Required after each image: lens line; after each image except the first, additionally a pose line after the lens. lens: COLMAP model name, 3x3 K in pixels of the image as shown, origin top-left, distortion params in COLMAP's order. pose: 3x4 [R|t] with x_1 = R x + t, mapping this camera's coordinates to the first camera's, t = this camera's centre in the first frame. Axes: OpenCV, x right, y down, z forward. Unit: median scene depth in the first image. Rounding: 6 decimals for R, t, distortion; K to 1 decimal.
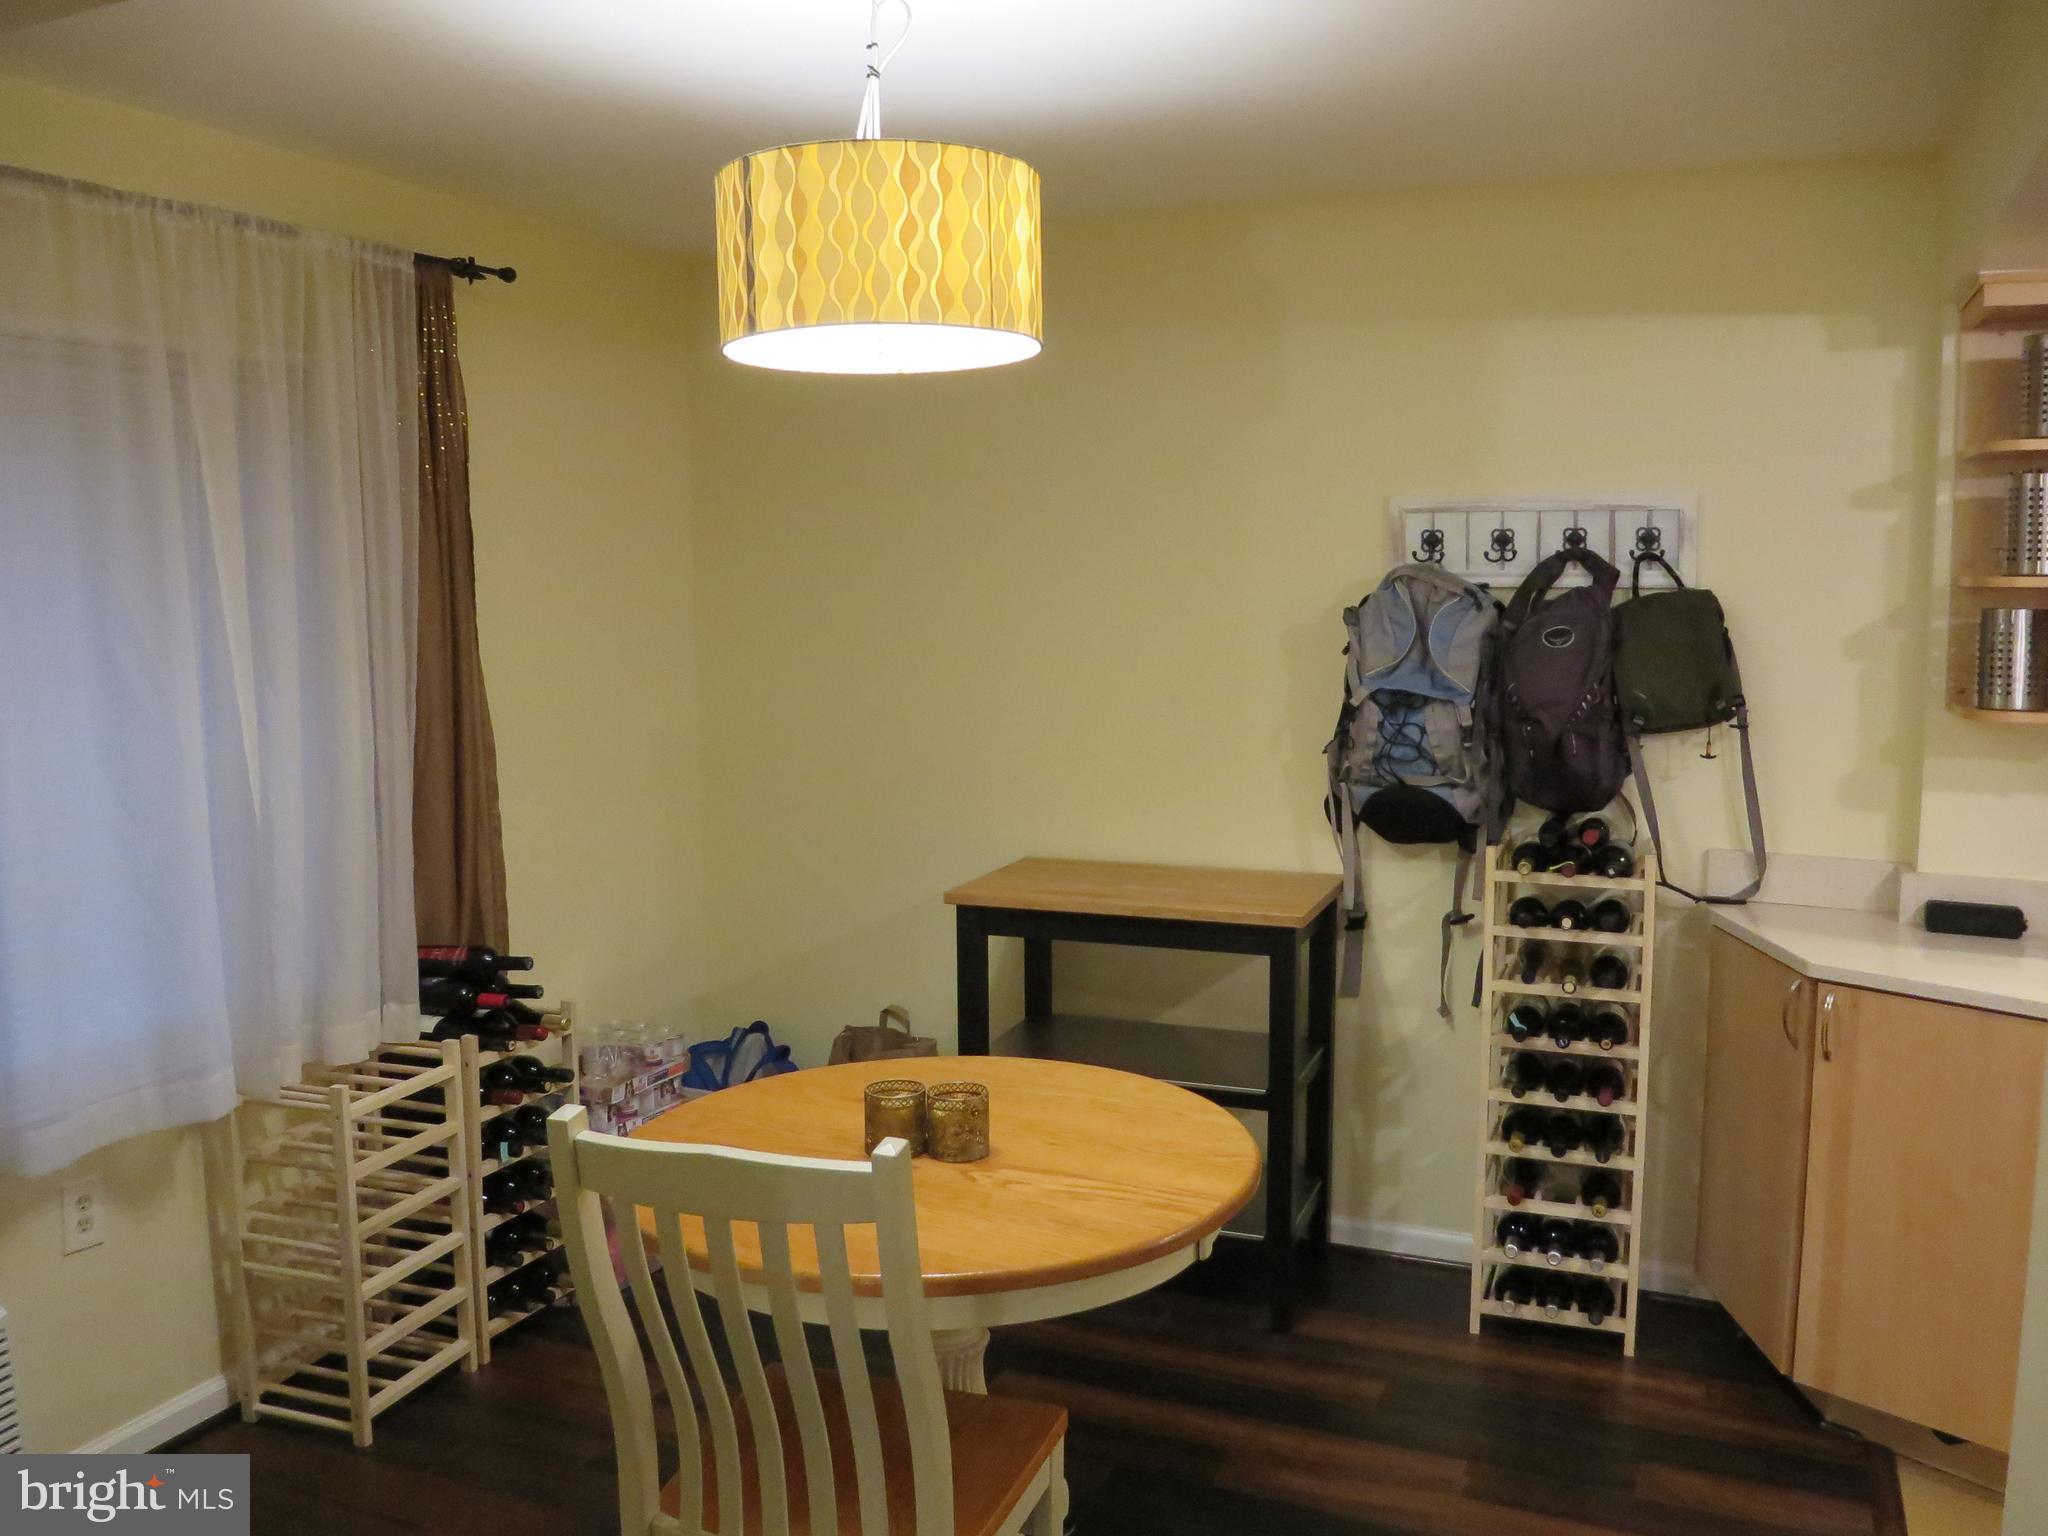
lens RADIAL K [[1710.9, 0, 1039.6], [0, 1710.9, 739.1], [0, 0, 1]] dist [-0.046869, 0.035757]
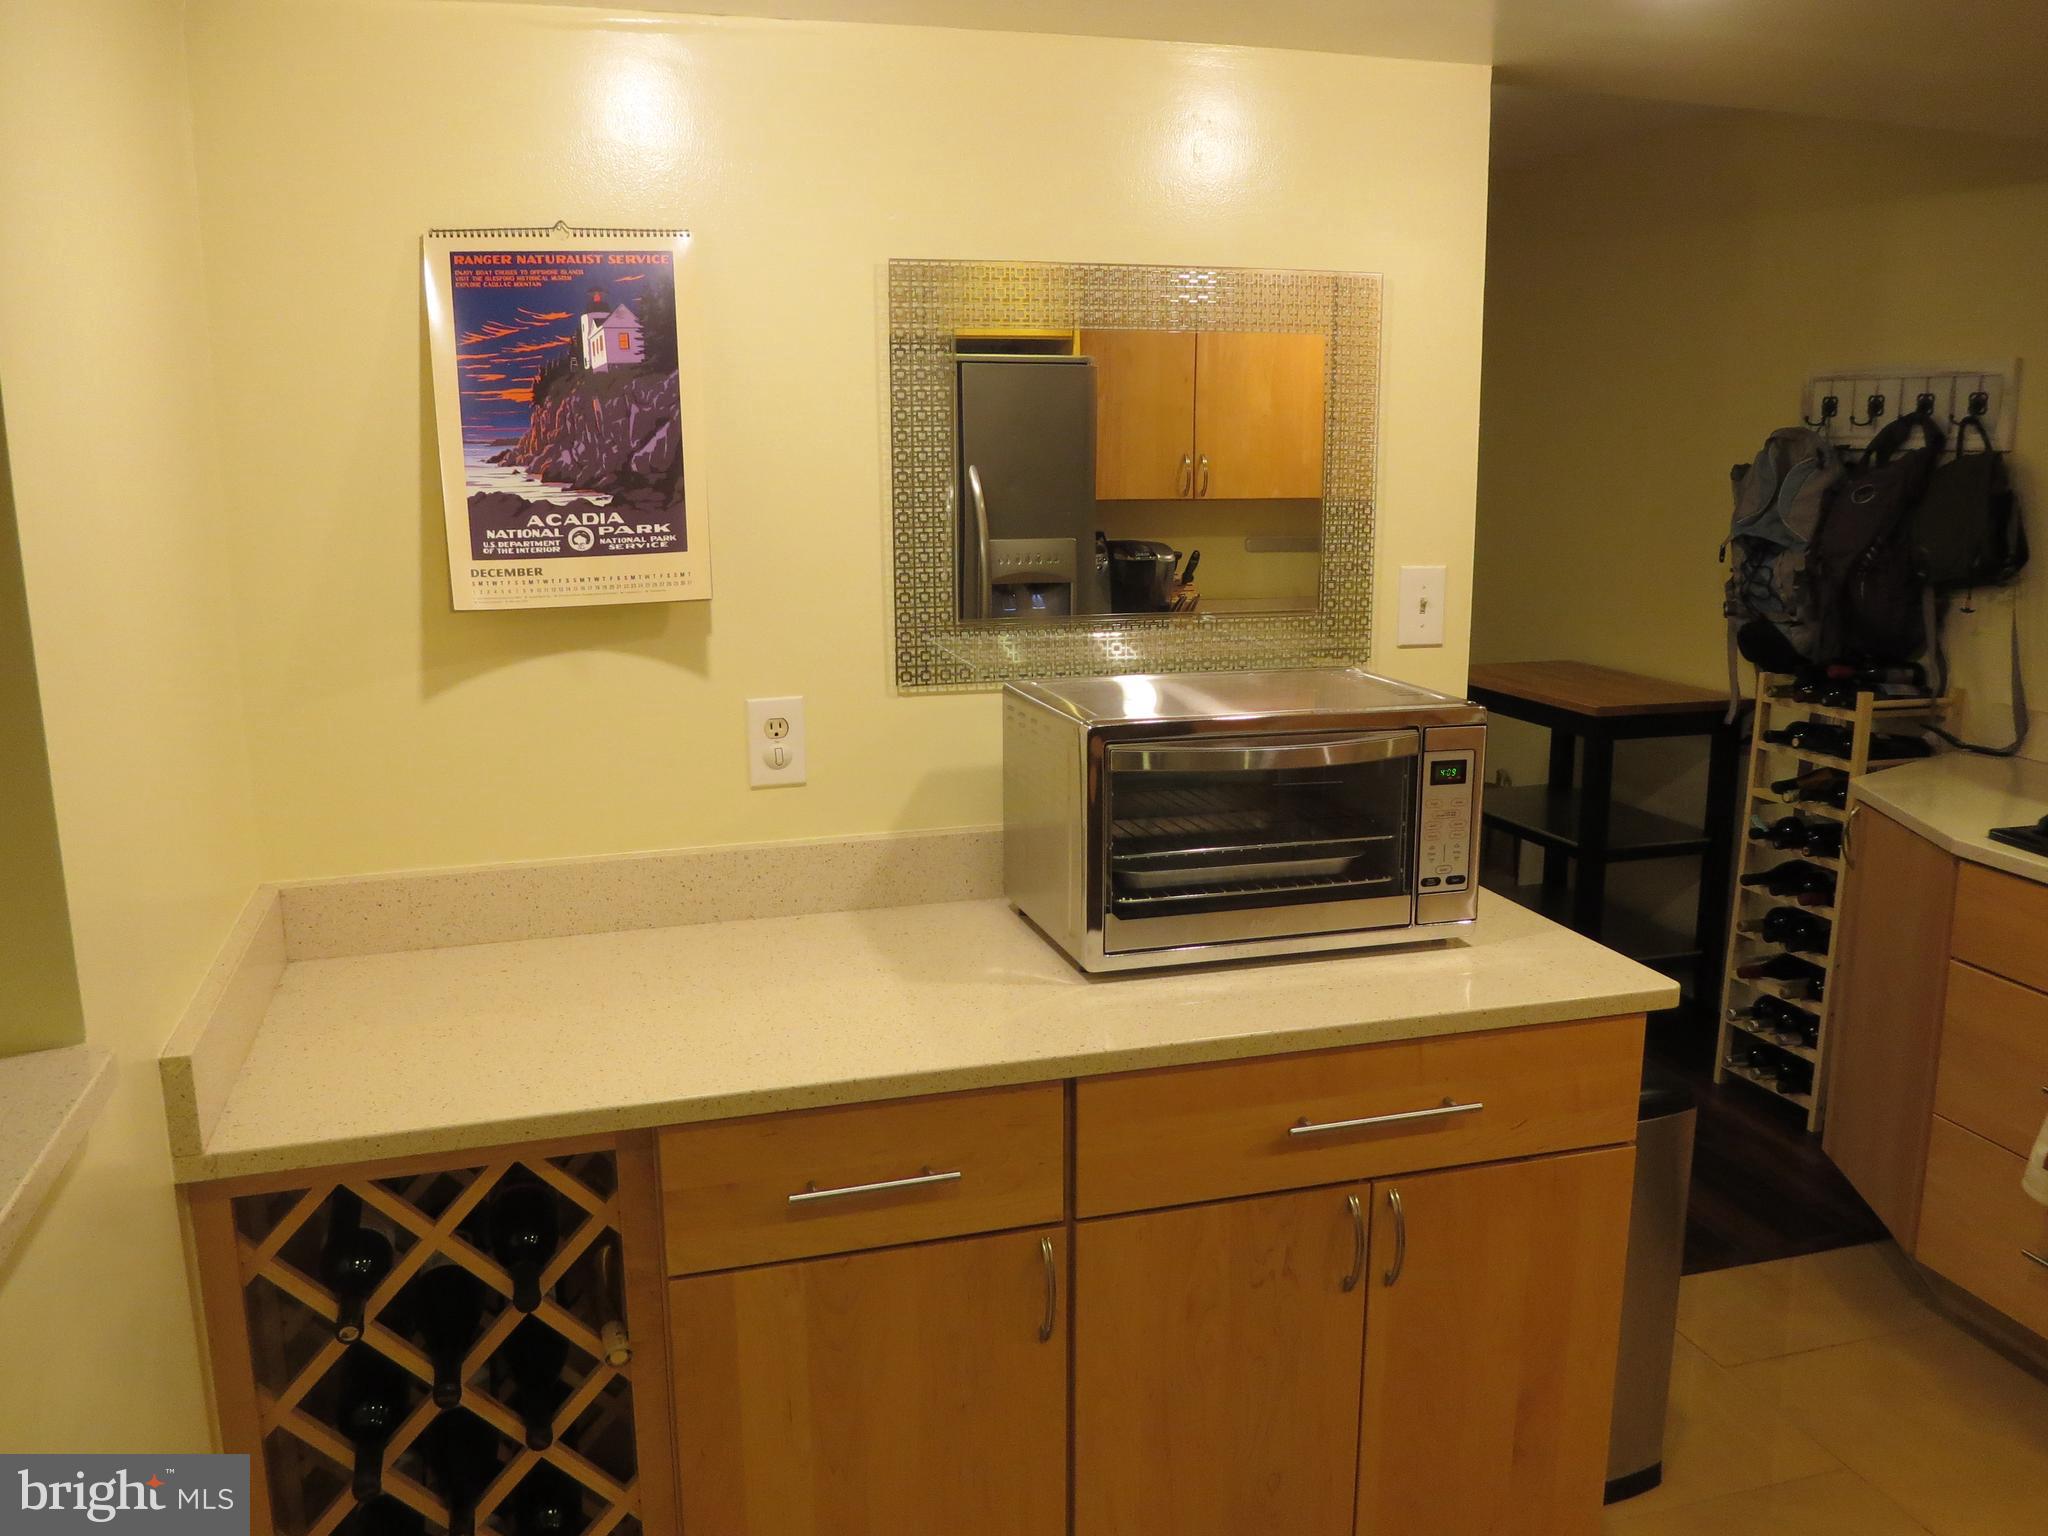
lens RADIAL K [[1714.9, 0, 1003.1], [0, 1714.9, 740.5], [0, 0, 1]] dist [-0.047096, 0.034345]
pose [[0.640685, 0.143611, -0.754254, 0.779346], [-0.083862, 0.989564, 0.117179, 0.016282], [0.763210, -0.011822, 0.646042, -0.139277]]
